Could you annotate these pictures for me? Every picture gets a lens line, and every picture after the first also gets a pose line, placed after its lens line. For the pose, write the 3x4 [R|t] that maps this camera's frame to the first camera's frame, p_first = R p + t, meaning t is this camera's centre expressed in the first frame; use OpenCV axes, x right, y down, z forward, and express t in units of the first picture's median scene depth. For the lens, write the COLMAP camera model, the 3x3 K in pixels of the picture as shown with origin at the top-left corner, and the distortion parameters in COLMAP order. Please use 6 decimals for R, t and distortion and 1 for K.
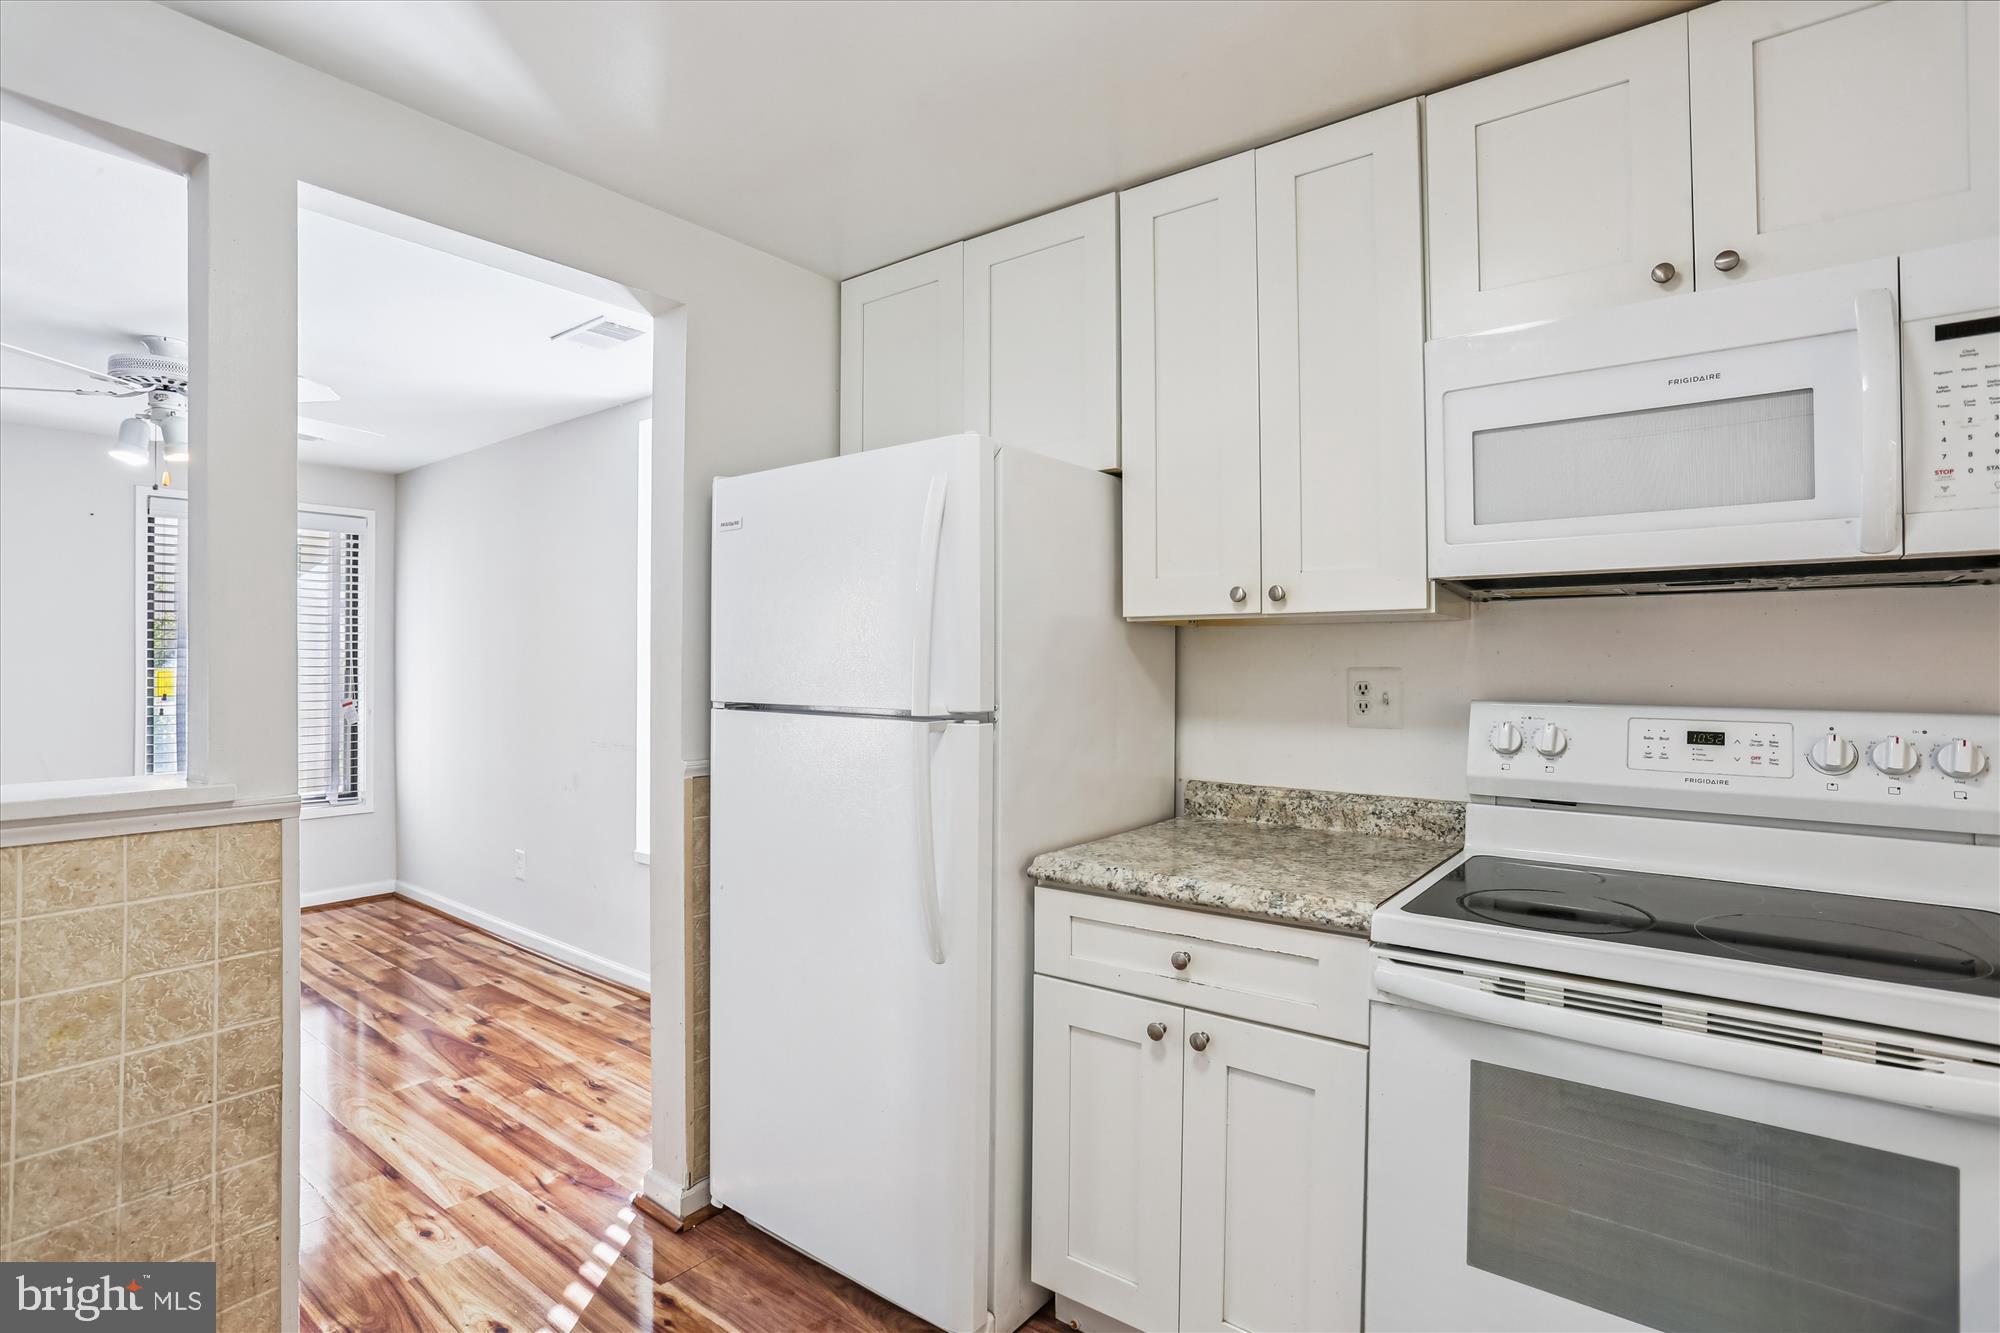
lens RADIAL K [[1001.0, 0, 996.6], [0, 1001.0, 653.4], [0, 0, 1]] dist [-0.032403, 0.005275]
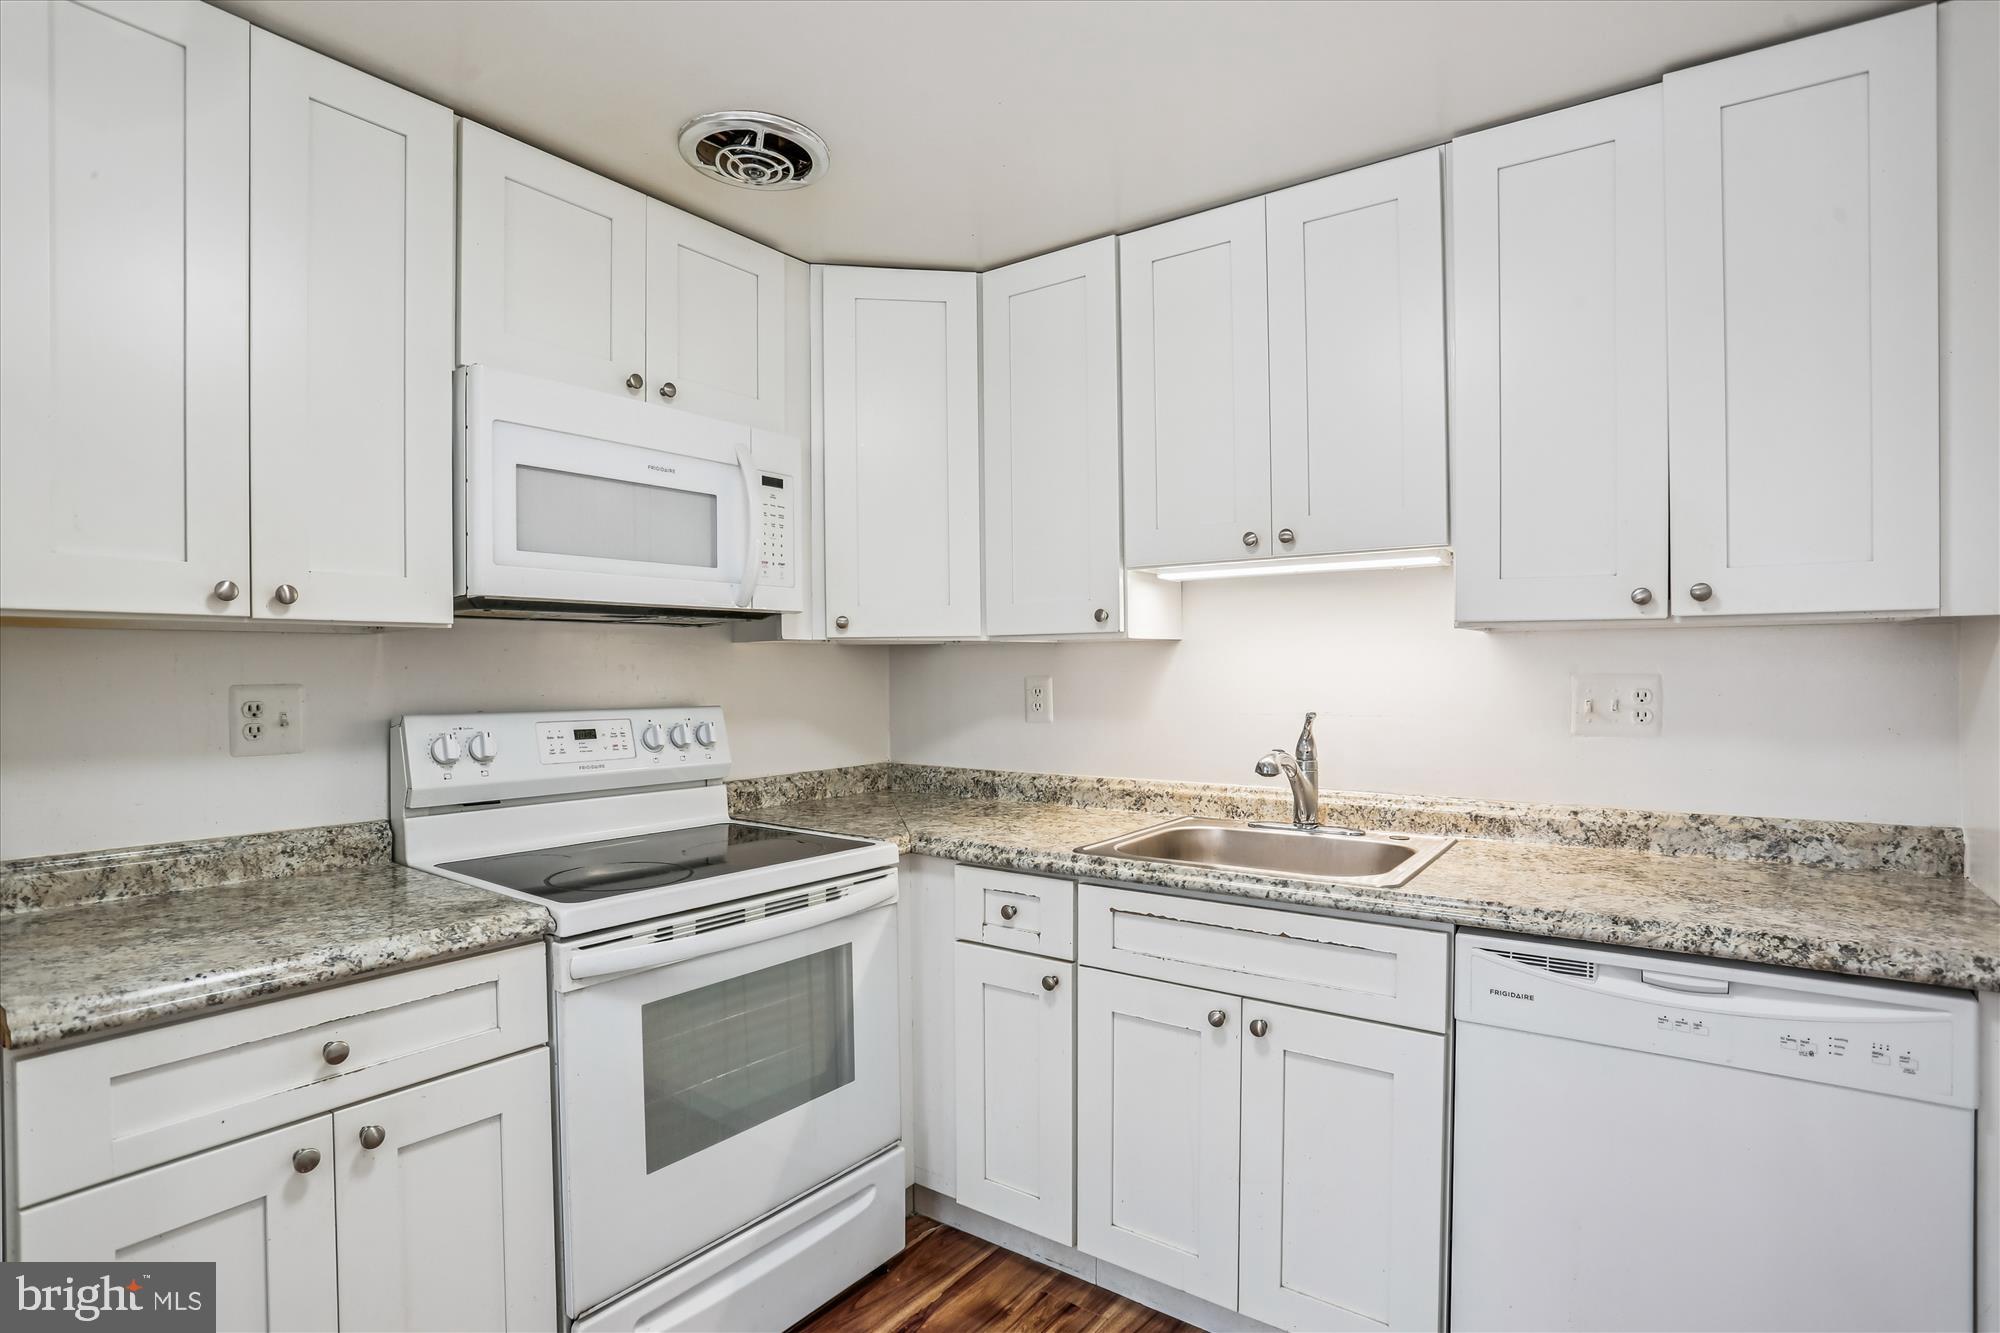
lens RADIAL K [[1001.0, 0, 1001.5], [0, 1001.0, 679.8], [0, 0, 1]] dist [-0.032403, 0.005275]
pose [[-0.018484, -0.007702, 0.999799, -0.581296], [-0.000646, 0.999970, 0.007692, 0.003662], [-0.999829, -0.000504, -0.018488, 0.461167]]
